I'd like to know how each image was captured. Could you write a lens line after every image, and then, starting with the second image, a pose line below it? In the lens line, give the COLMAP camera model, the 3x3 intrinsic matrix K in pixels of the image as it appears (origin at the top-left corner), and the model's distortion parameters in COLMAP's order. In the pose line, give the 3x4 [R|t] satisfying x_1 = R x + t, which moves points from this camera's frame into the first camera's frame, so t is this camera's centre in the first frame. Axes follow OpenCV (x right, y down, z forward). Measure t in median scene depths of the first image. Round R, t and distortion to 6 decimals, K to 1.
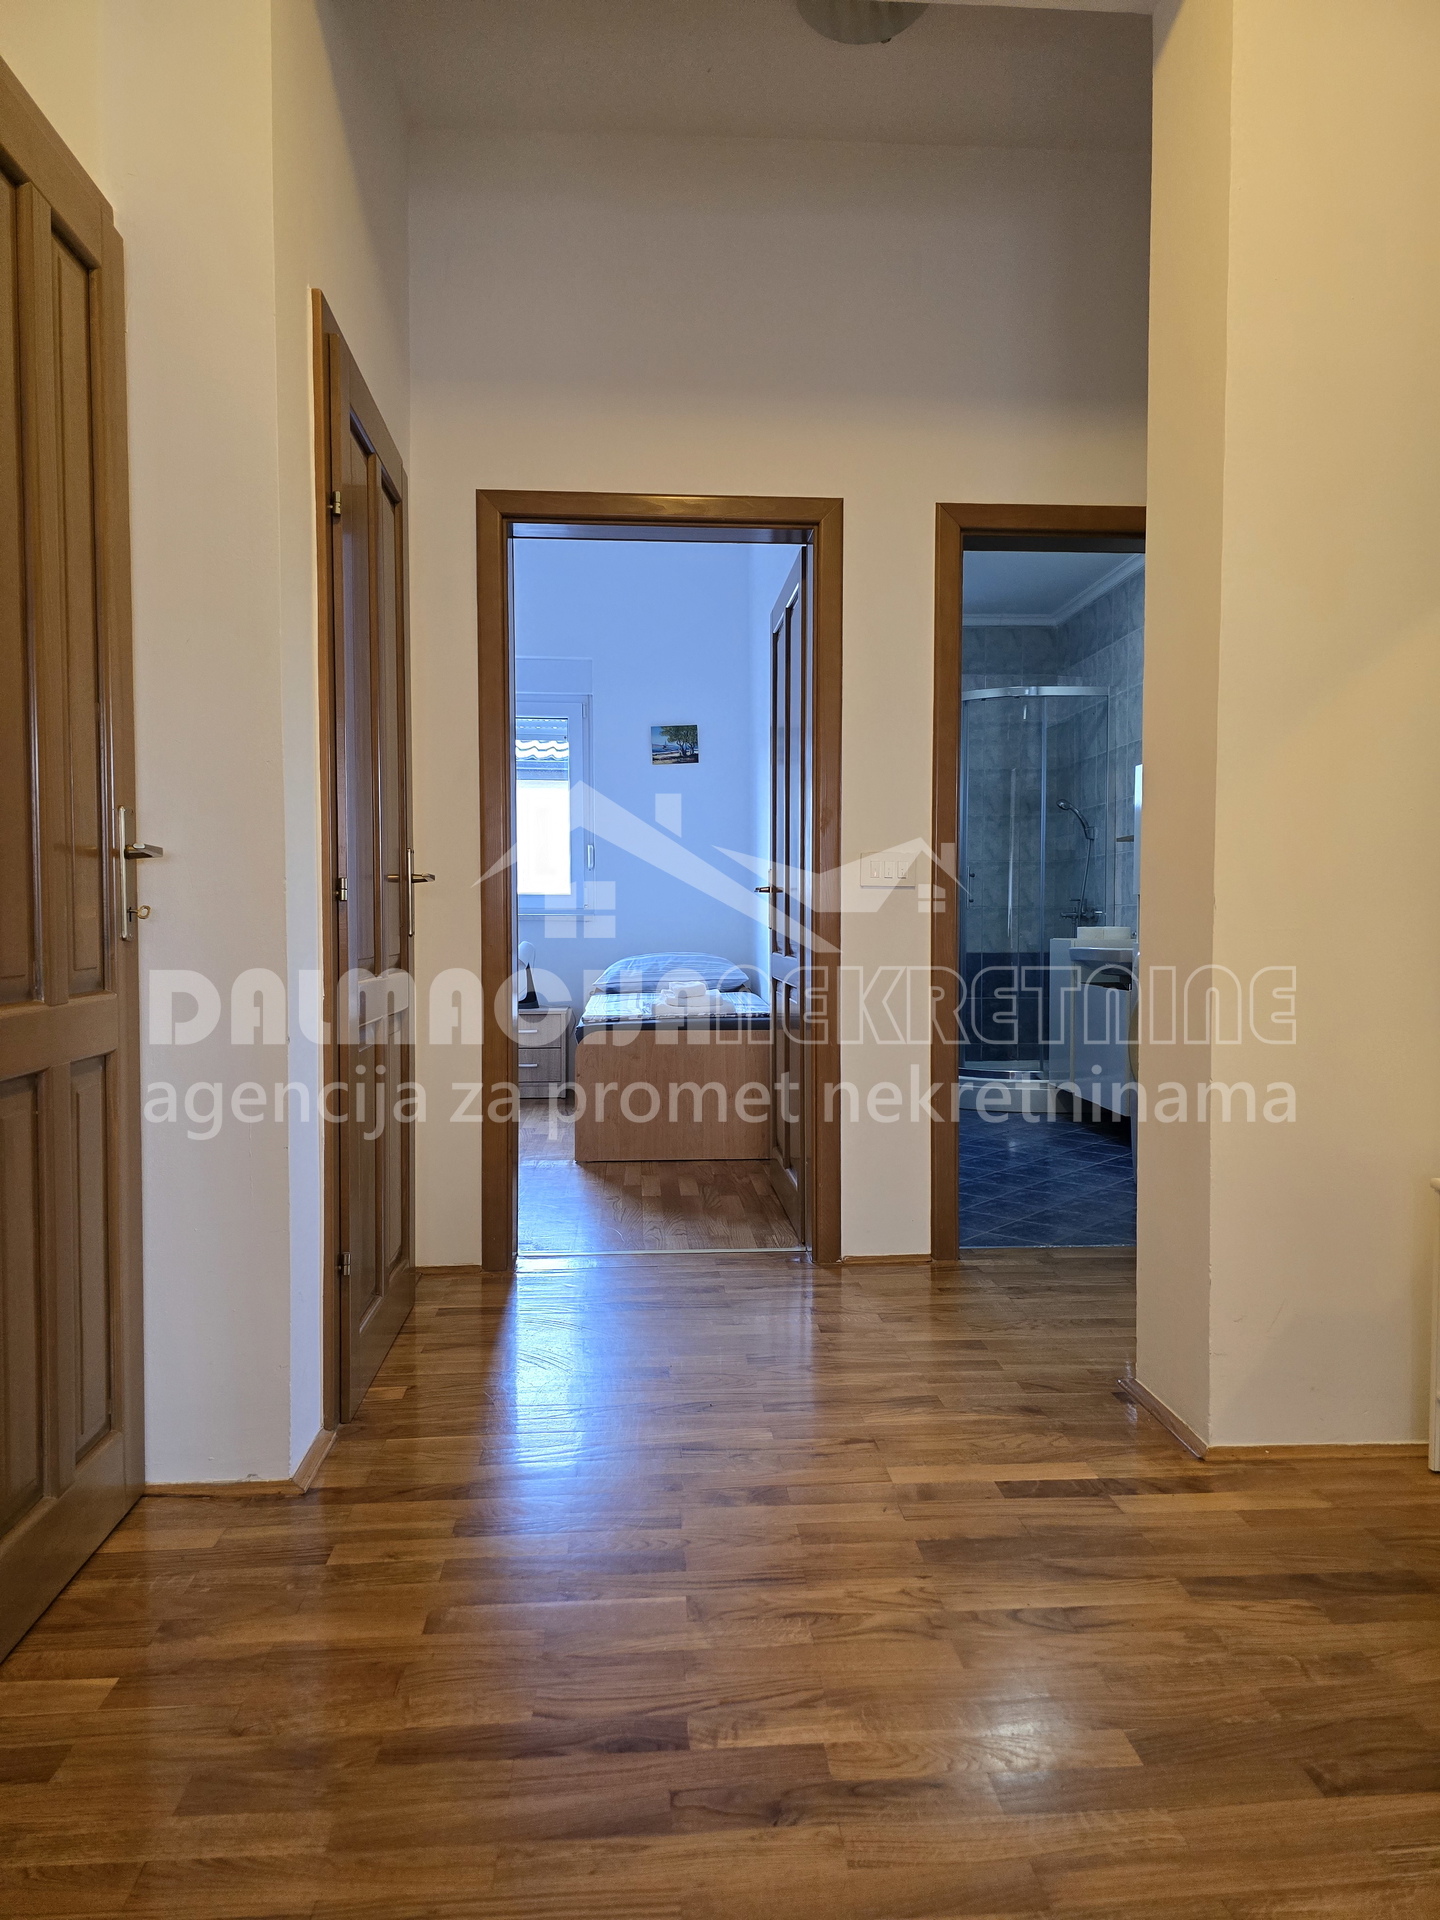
lens RADIAL K [[1283.7, 0, 726.2], [0, 1283.7, 963.4], [0, 0, 1]] dist [0.046146, -0.036800]
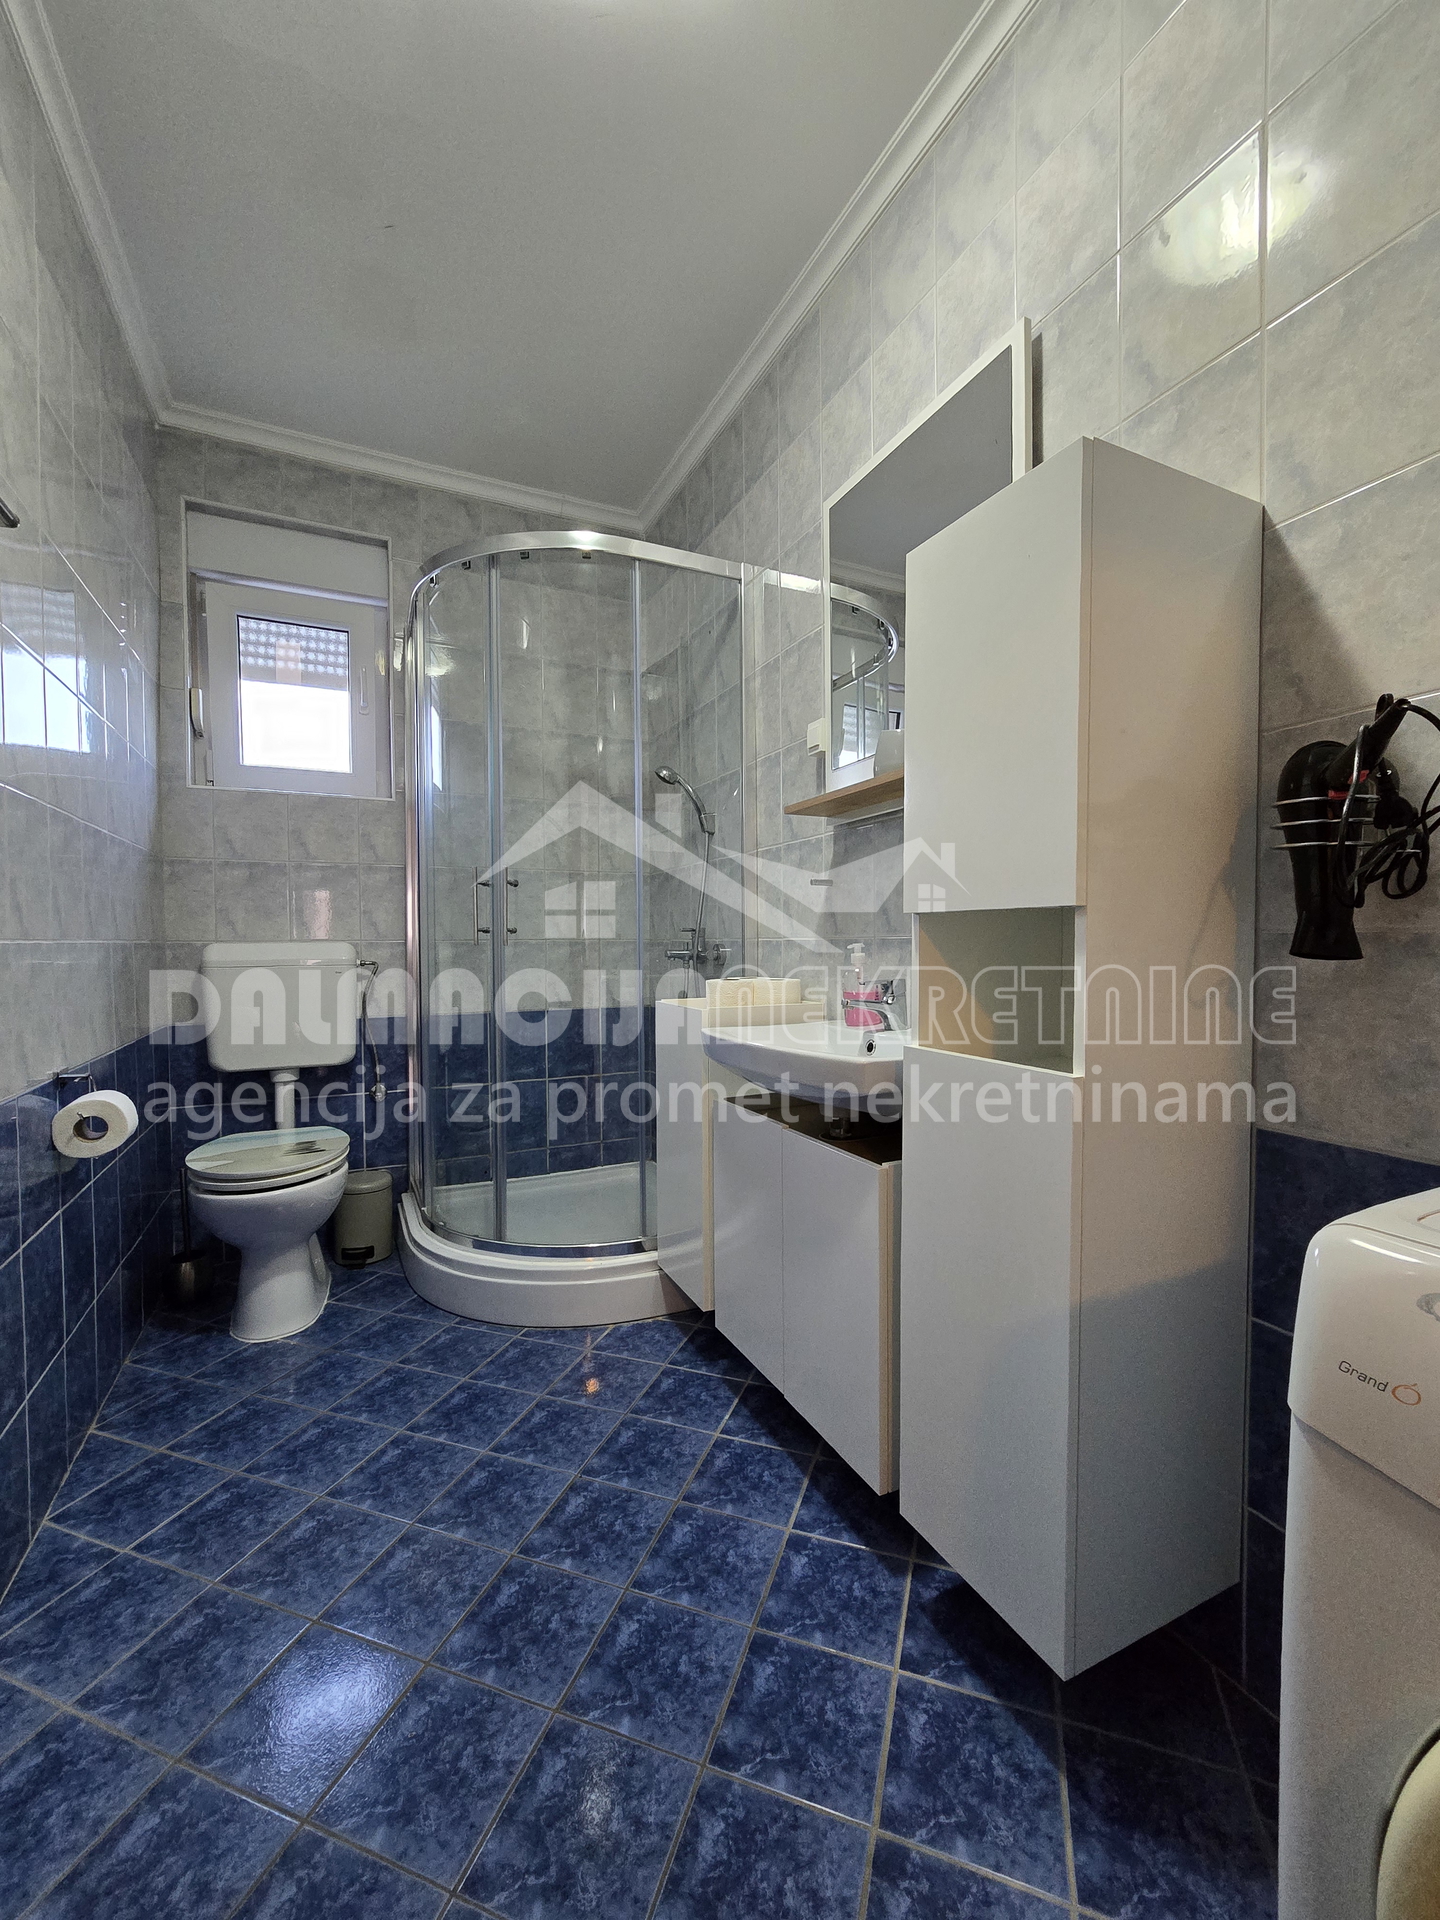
lens RADIAL K [[785.5, 0, 721.9], [0, 785.5, 963.9], [0, 0, 1]] dist [-0.004419, 0.003123]
pose [[0.929669, -0.016420, 0.368031, 0.144151], [0.018269, 0.999832, -0.001539, -0.031618], [-0.367944, 0.008154, 0.929812, 0.629783]]
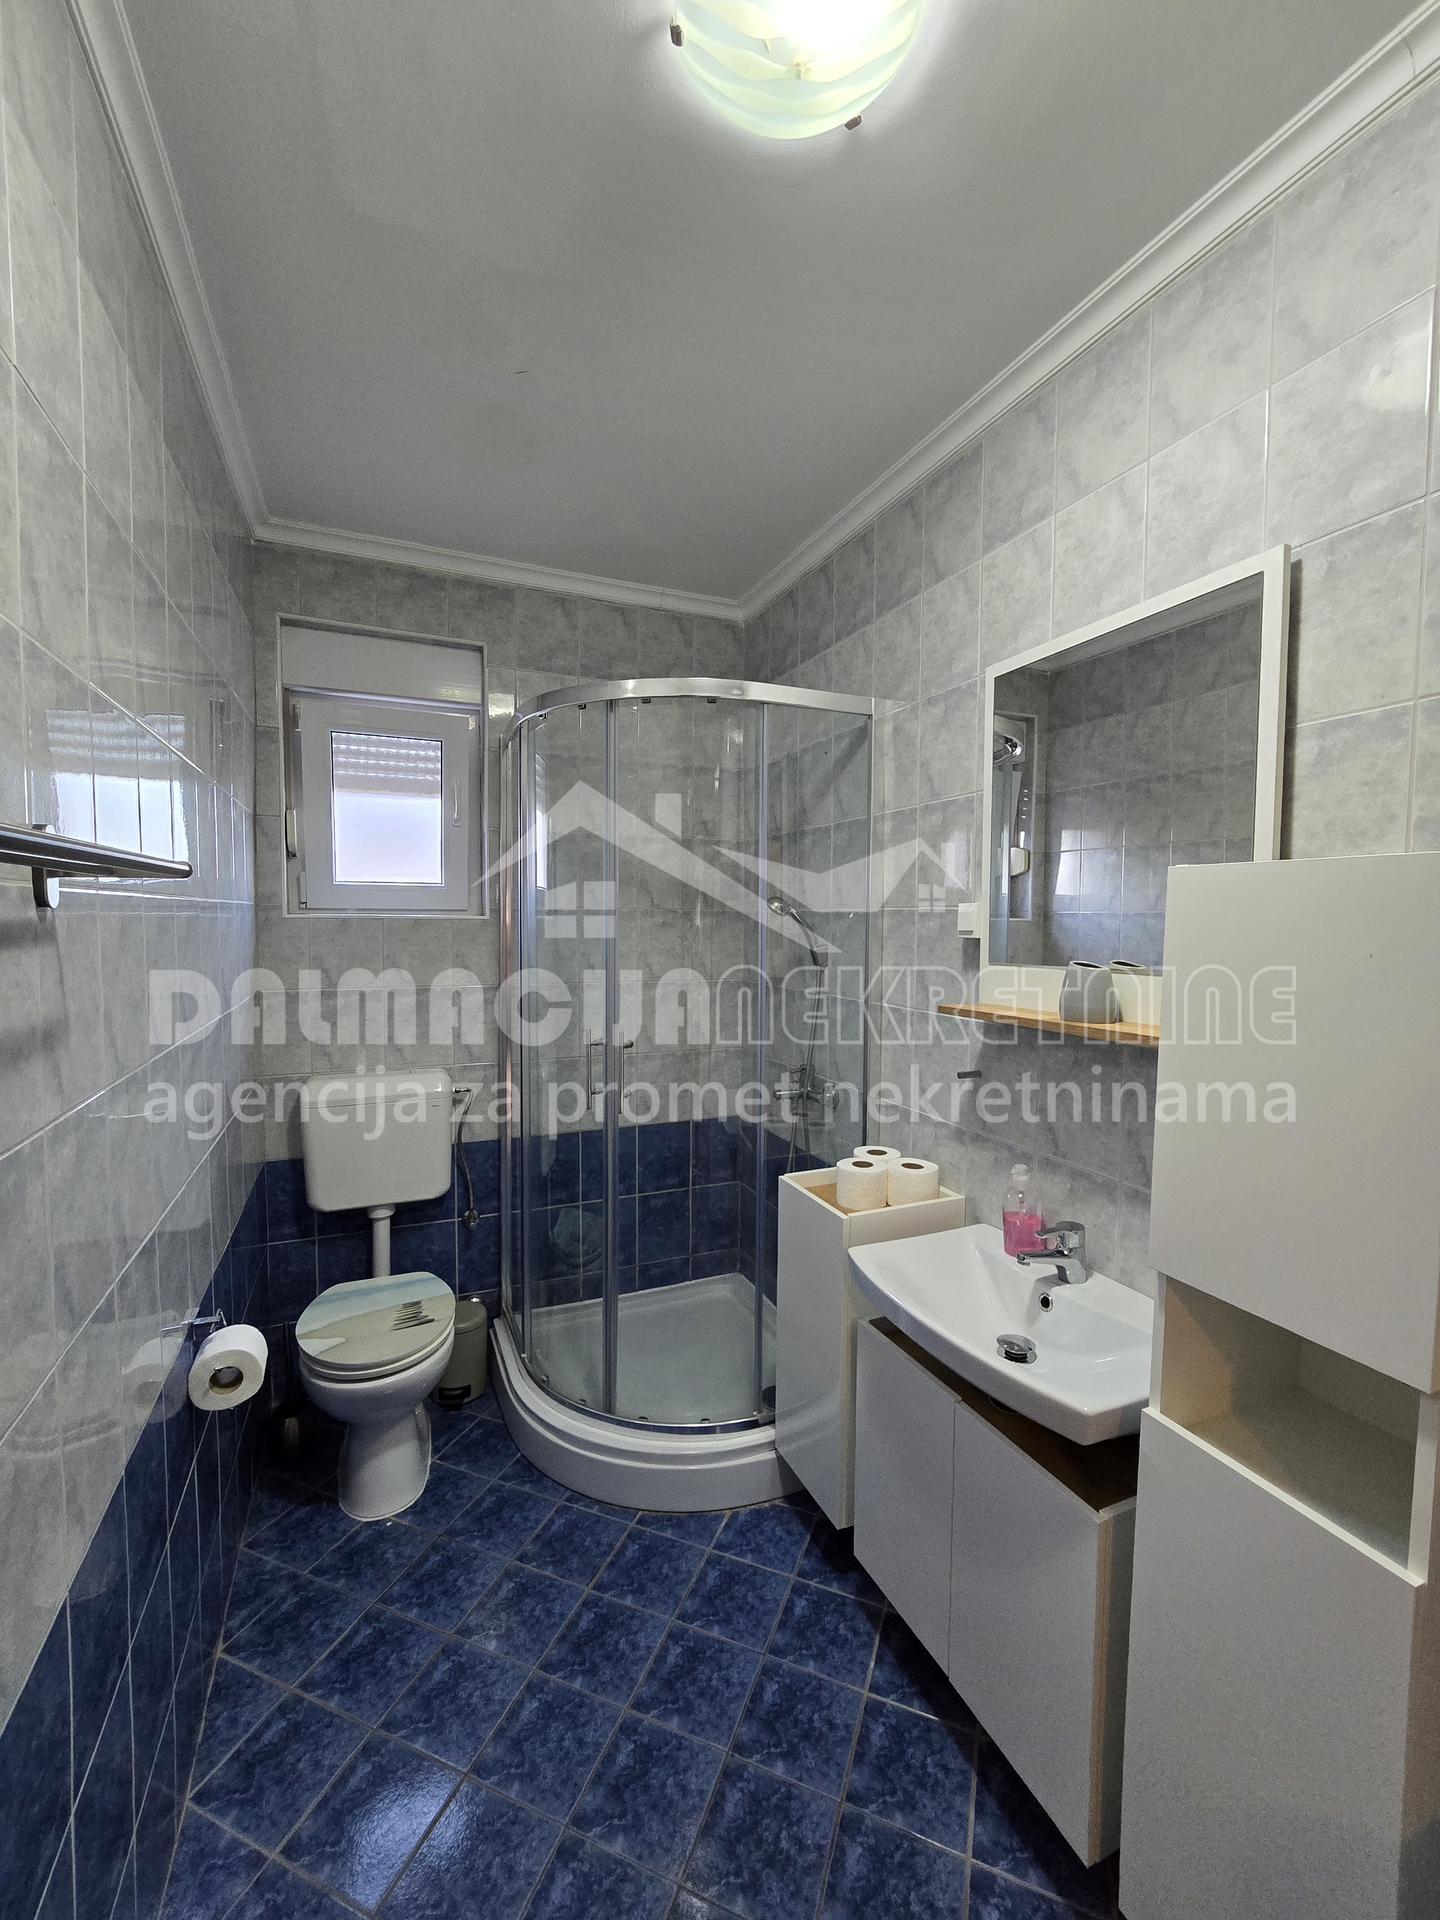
lens RADIAL K [[788.7, 0, 721.3], [0, 788.7, 970.1], [0, 0, 1]] dist [-0.011570, 0.007728]
pose [[0.942616, -0.013753, 0.333596, 0.116603], [0.003706, 0.999521, 0.030735, -0.103564], [-0.333859, -0.027735, 0.942215, 0.659724]]
